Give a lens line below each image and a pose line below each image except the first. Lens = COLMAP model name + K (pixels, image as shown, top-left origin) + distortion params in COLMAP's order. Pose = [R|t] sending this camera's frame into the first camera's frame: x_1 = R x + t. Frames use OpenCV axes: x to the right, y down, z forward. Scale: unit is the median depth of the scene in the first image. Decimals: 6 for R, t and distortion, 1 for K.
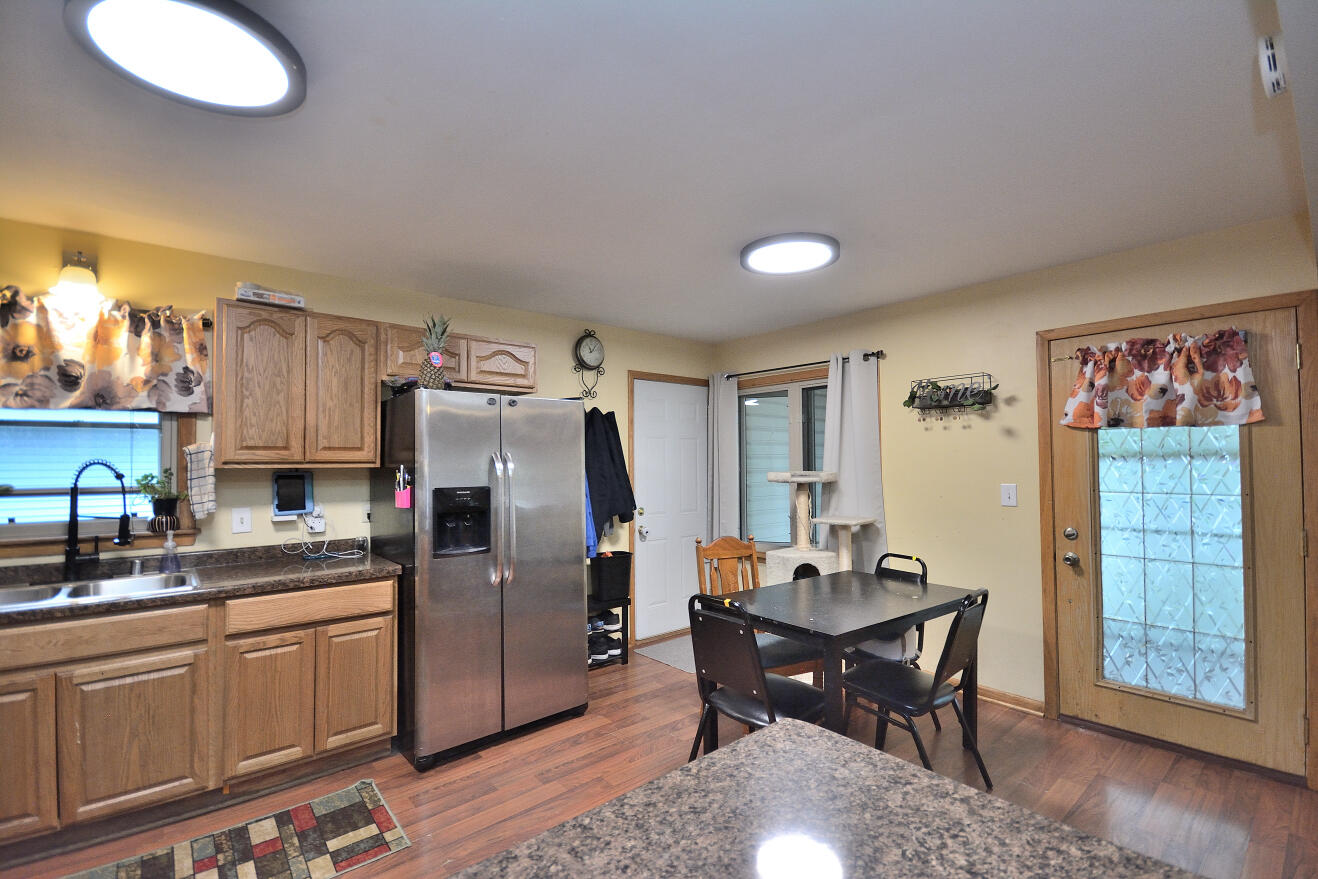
lens RADIAL K [[582.5, 0, 657.3], [0, 582.5, 444.2], [0, 0, 1]] dist [0.006410, -0.008321]
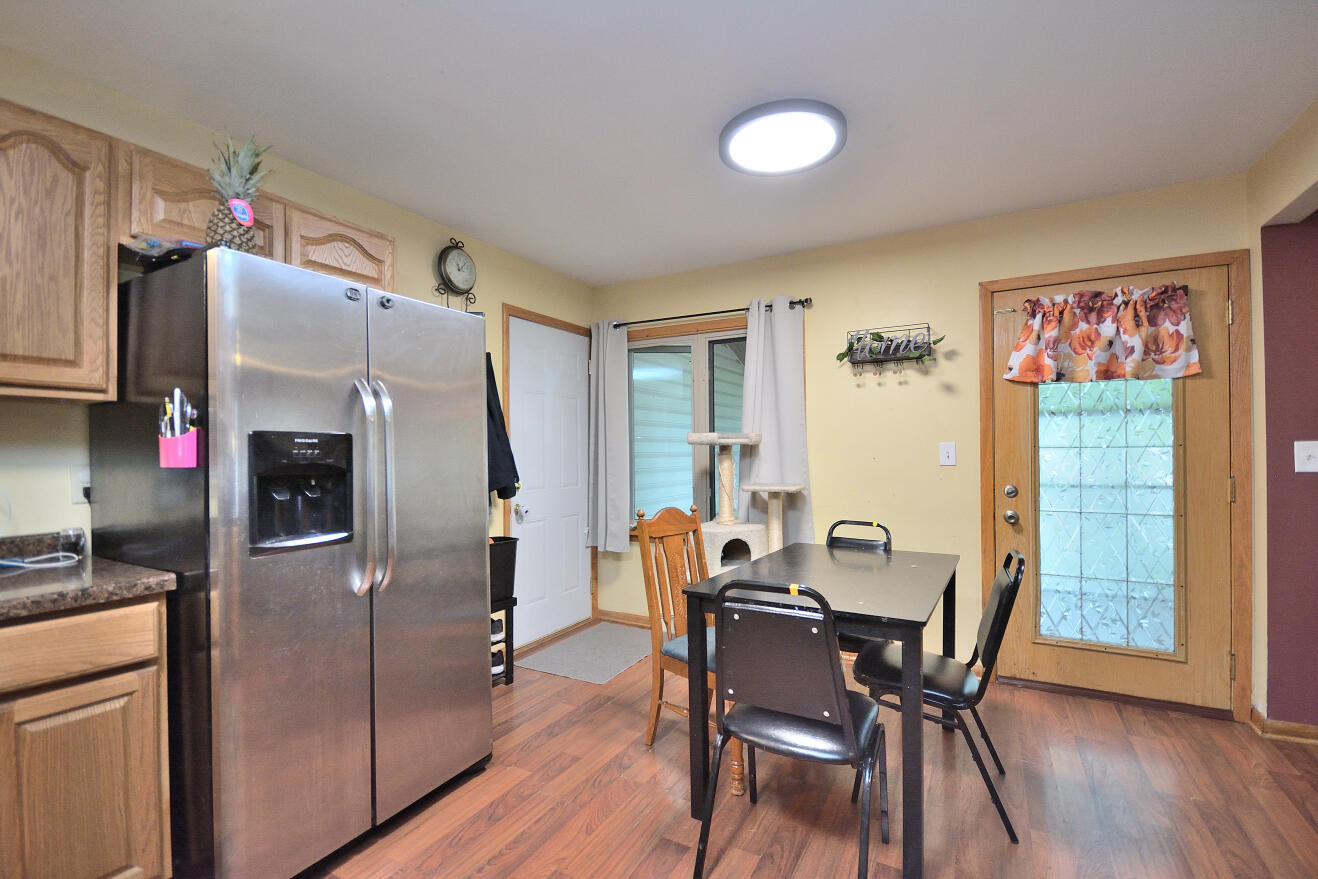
lens RADIAL K [[582.5, 0, 658.7], [0, 582.5, 446.3], [0, 0, 1]] dist [0.006410, -0.008321]
pose [[0.936267, 0.003224, 0.351276, -0.200668], [-0.011077, 0.999732, 0.020349, 0.070075], [-0.351116, -0.022943, 0.936051, 0.320336]]
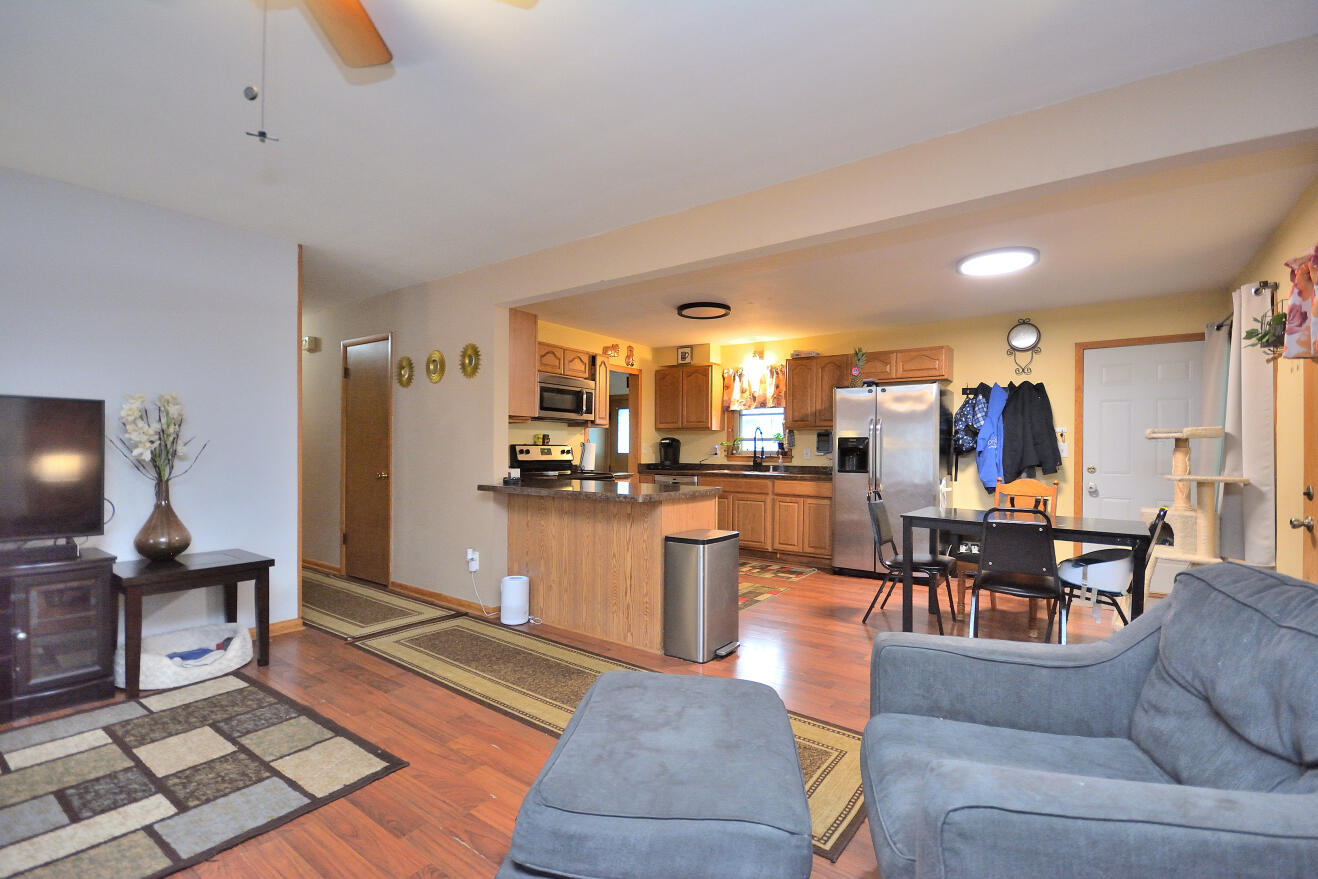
lens RADIAL K [[582.5, 0, 671.1], [0, 582.5, 446.6], [0, 0, 1]] dist [0.006410, -0.008321]
pose [[0.239539, 0.004315, -0.970877, 1.355760], [0.023814, 0.999663, 0.010318, 0.067987], [0.970595, -0.025592, 0.239355, -0.045707]]
